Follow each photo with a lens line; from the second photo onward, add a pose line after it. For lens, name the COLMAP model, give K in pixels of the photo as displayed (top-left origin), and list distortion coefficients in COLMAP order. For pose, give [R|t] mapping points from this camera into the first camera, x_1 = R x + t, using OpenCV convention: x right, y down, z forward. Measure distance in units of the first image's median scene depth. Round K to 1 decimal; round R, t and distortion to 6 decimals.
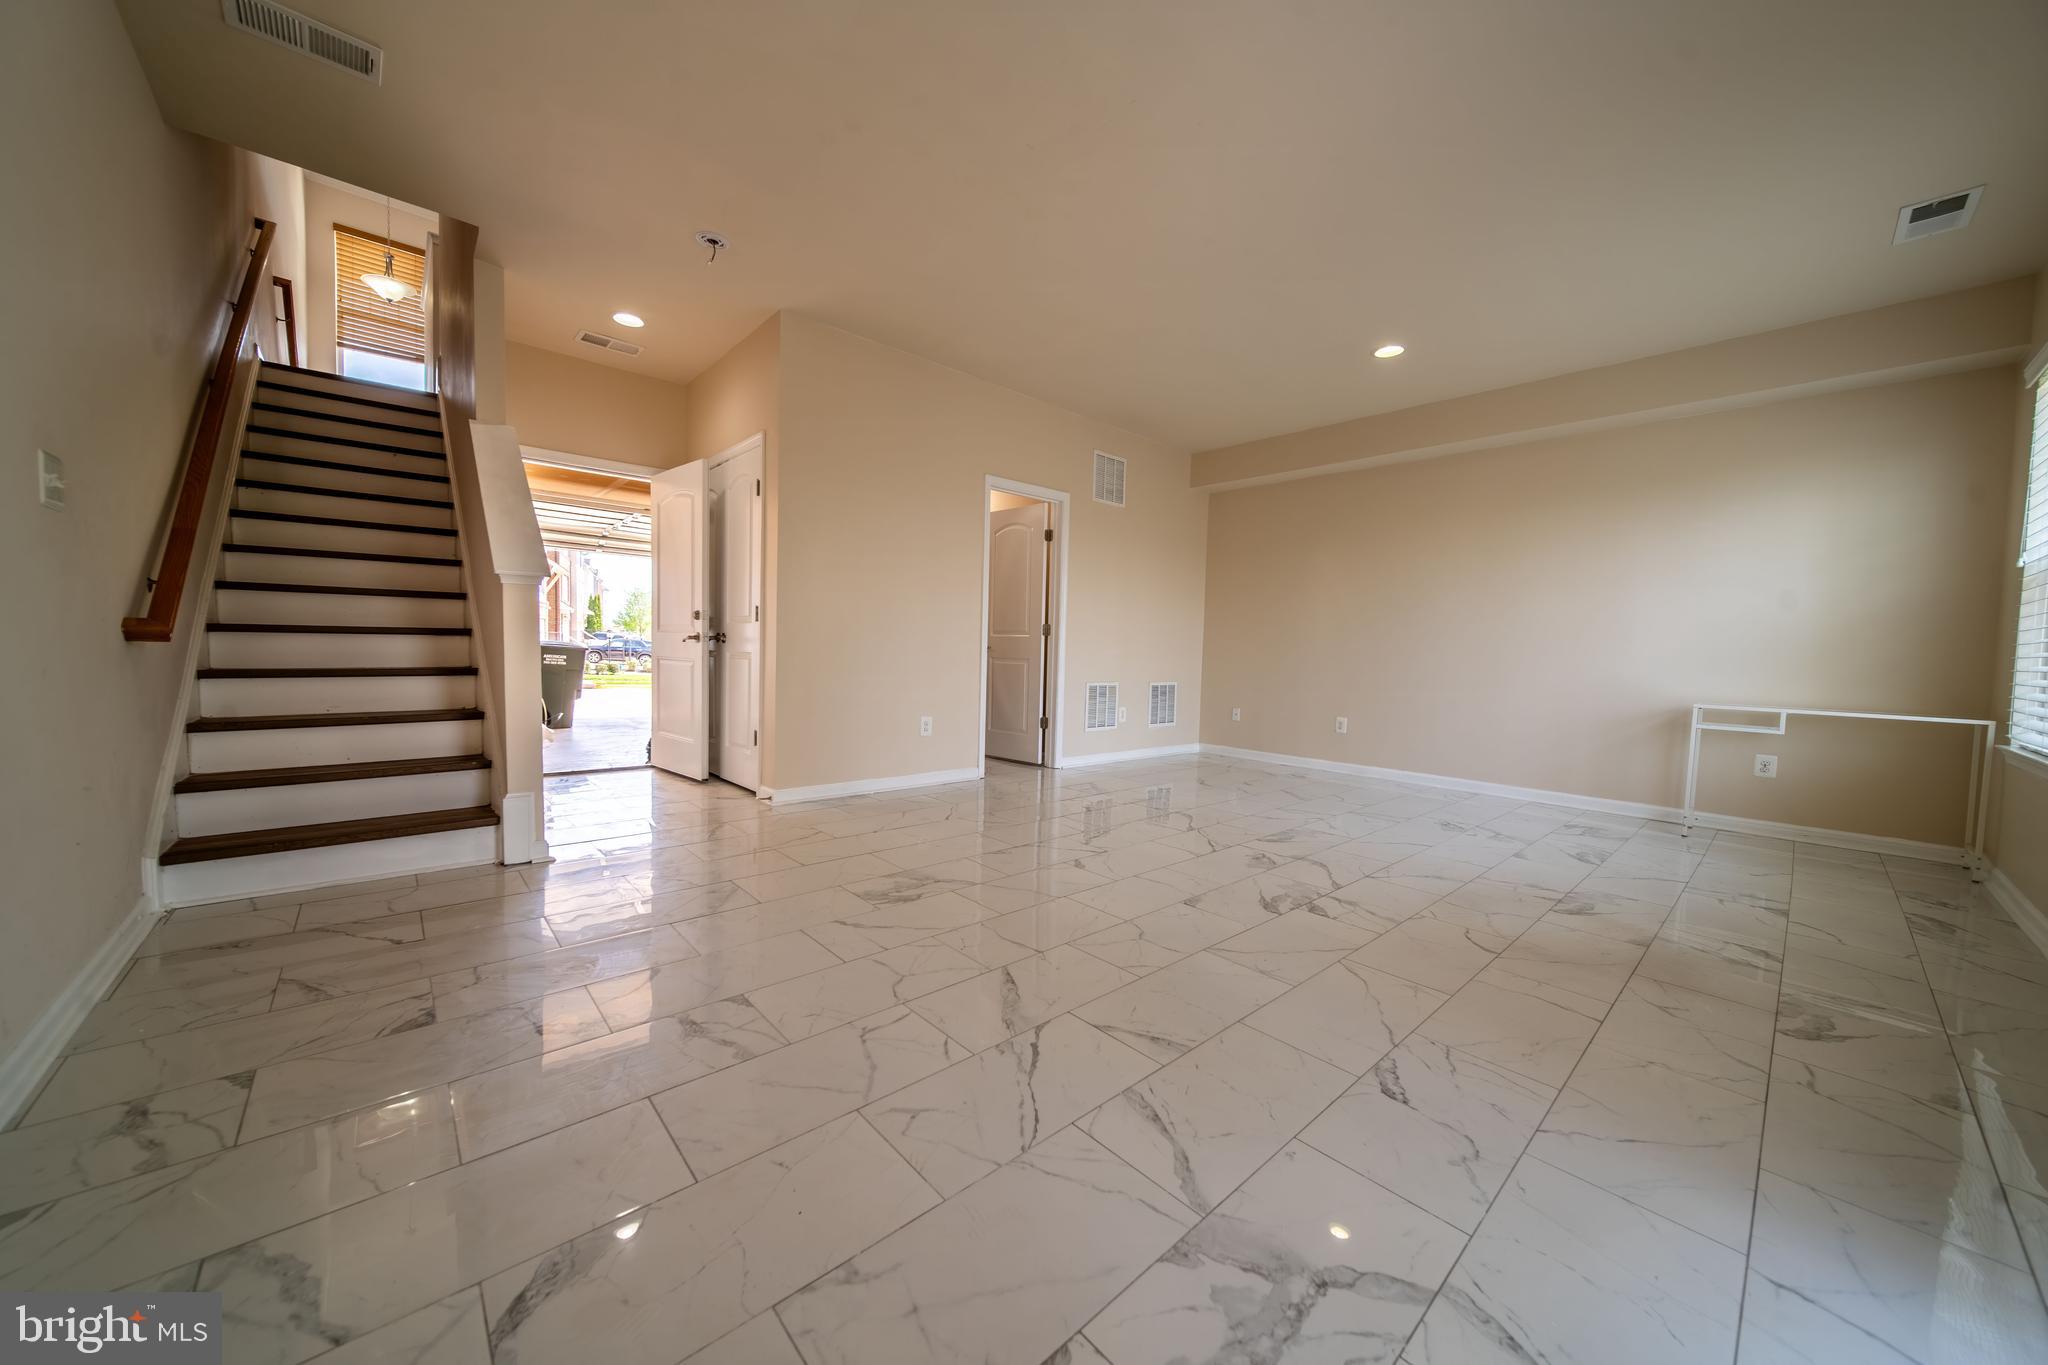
lens RADIAL K [[713.8, 0, 1017.1], [0, 713.8, 681.3], [0, 0, 1]] dist [-0.002513, -0.000196]
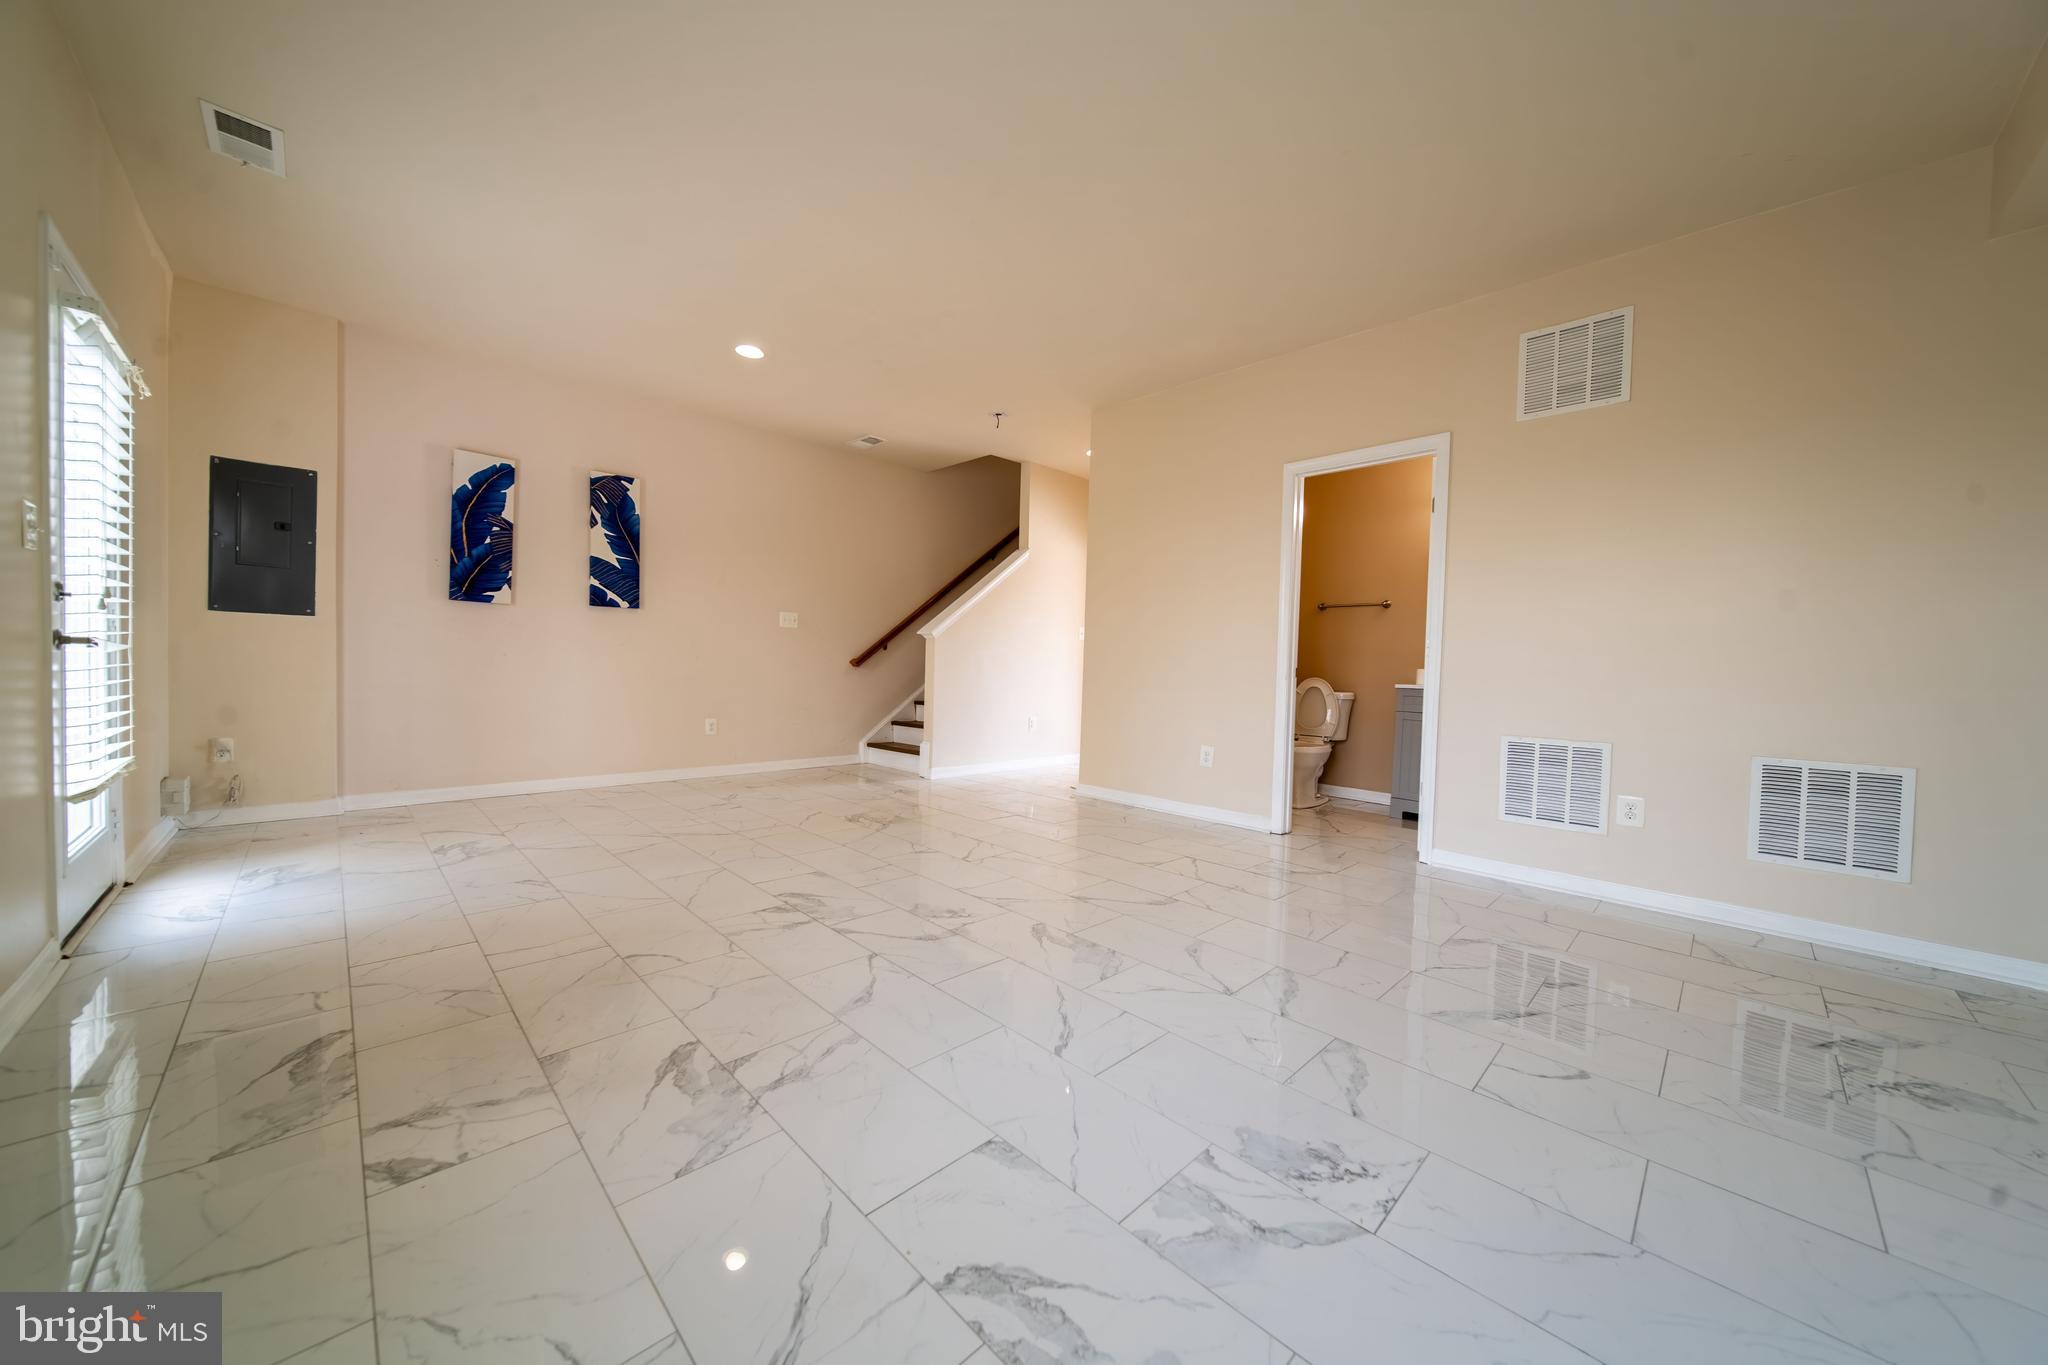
lens RADIAL K [[713.8, 0, 1017.1], [0, 713.8, 681.3], [0, 0, 1]] dist [-0.002513, -0.000196]
pose [[0.045068, -0.002035, -0.998982, 1.226260], [-0.074494, 0.997207, -0.005392, -0.017734], [0.996203, 0.074661, 0.044791, 1.077734]]
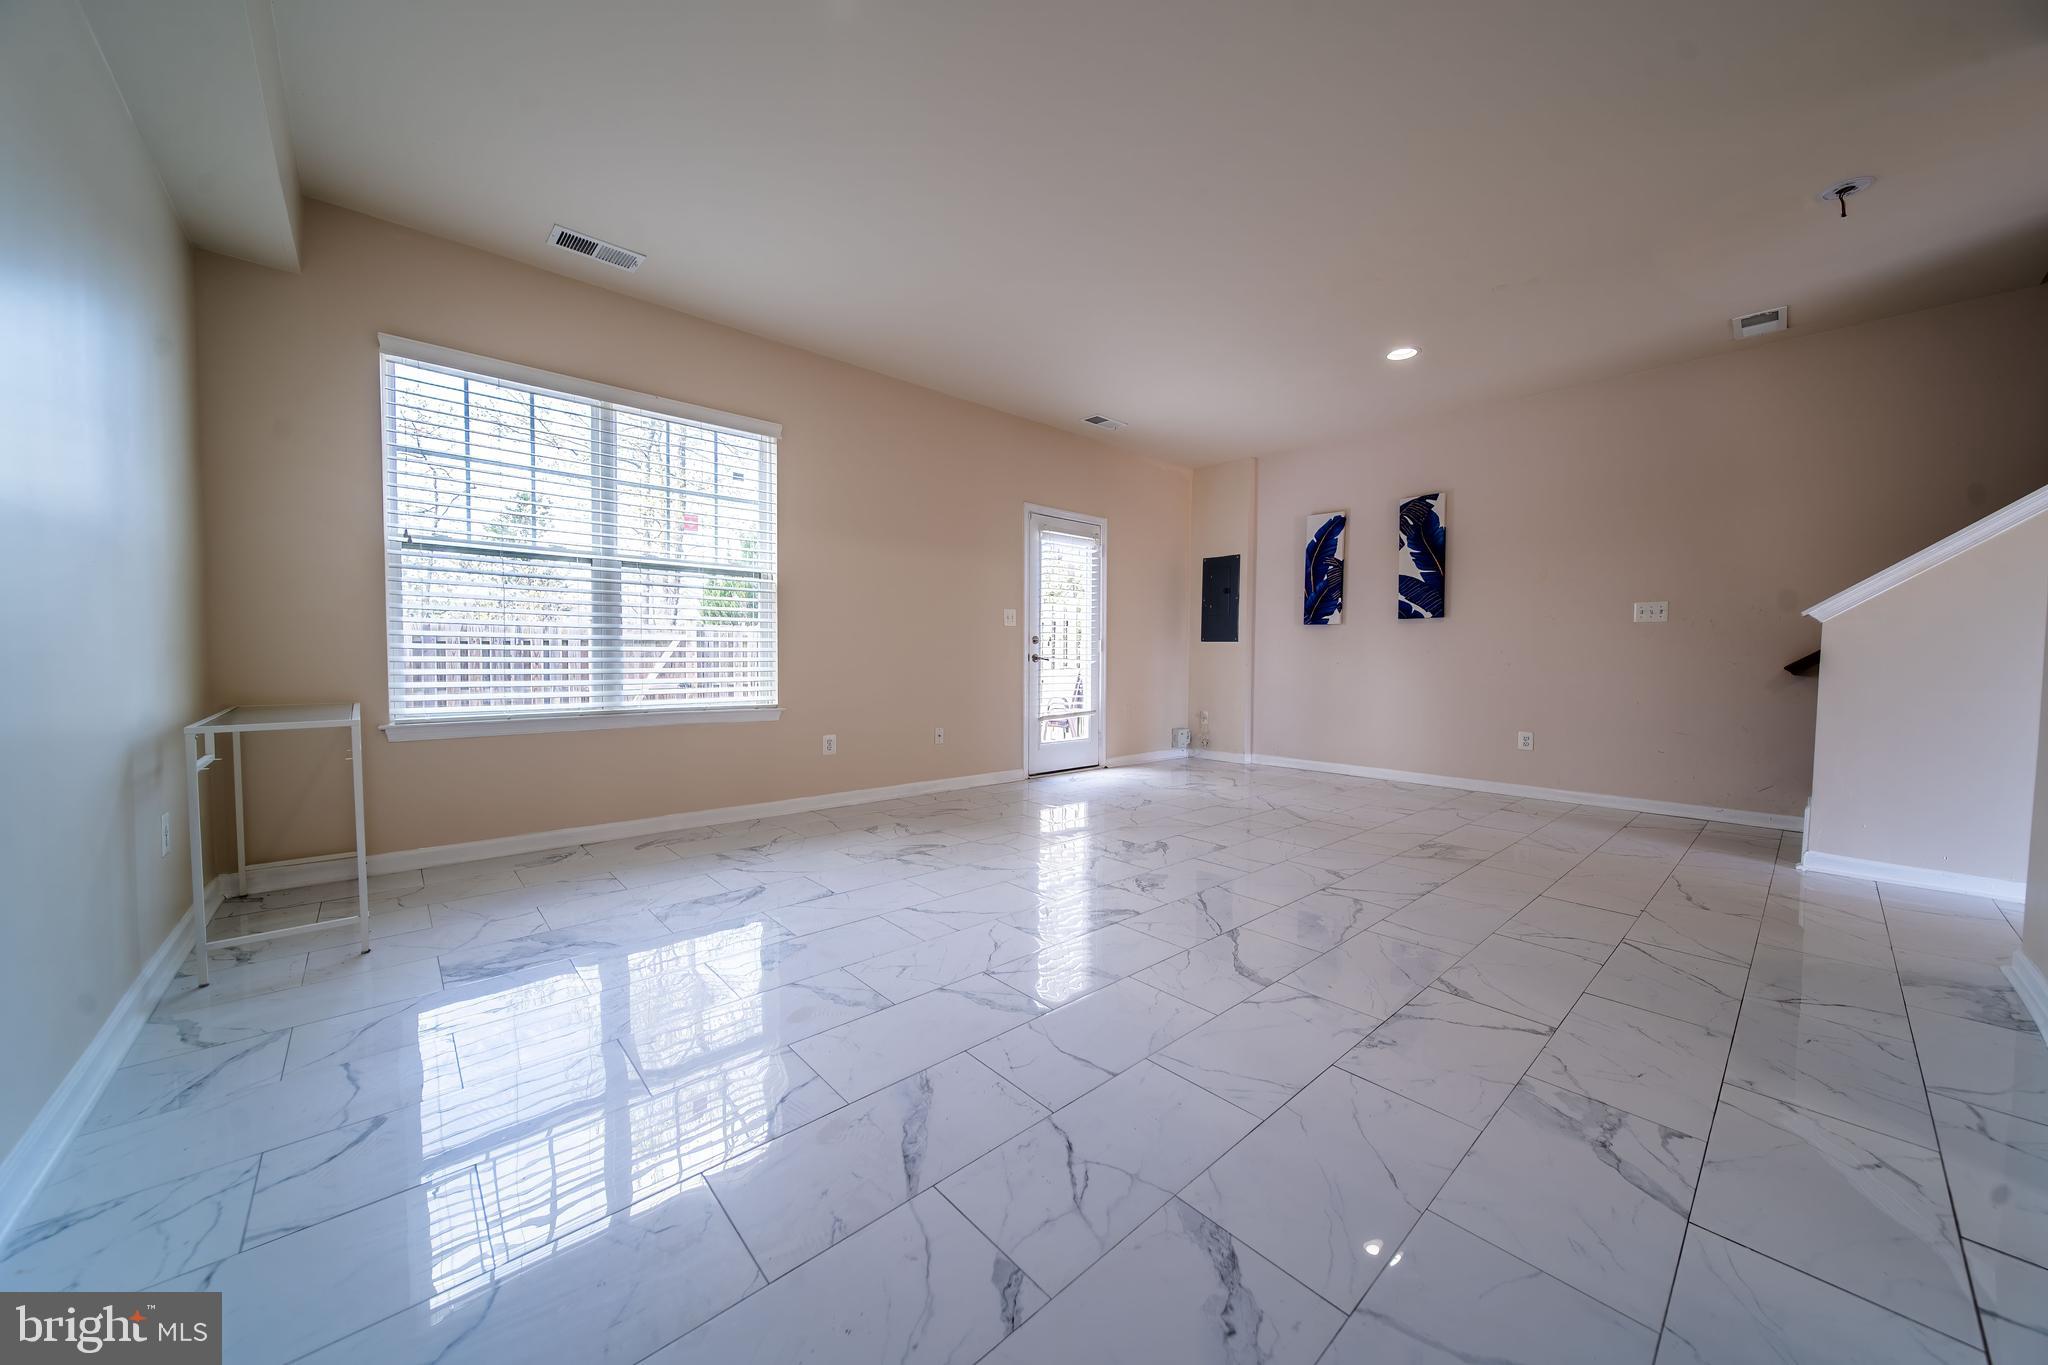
lens RADIAL K [[713.8, 0, 1017.1], [0, 713.8, 681.3], [0, 0, 1]] dist [-0.002513, -0.000196]
pose [[-0.999378, -0.035127, 0.003253, 0.544579], [-0.034739, 0.995983, 0.082529, -0.082199], [-0.006139, 0.082365, -0.996583, 1.991503]]
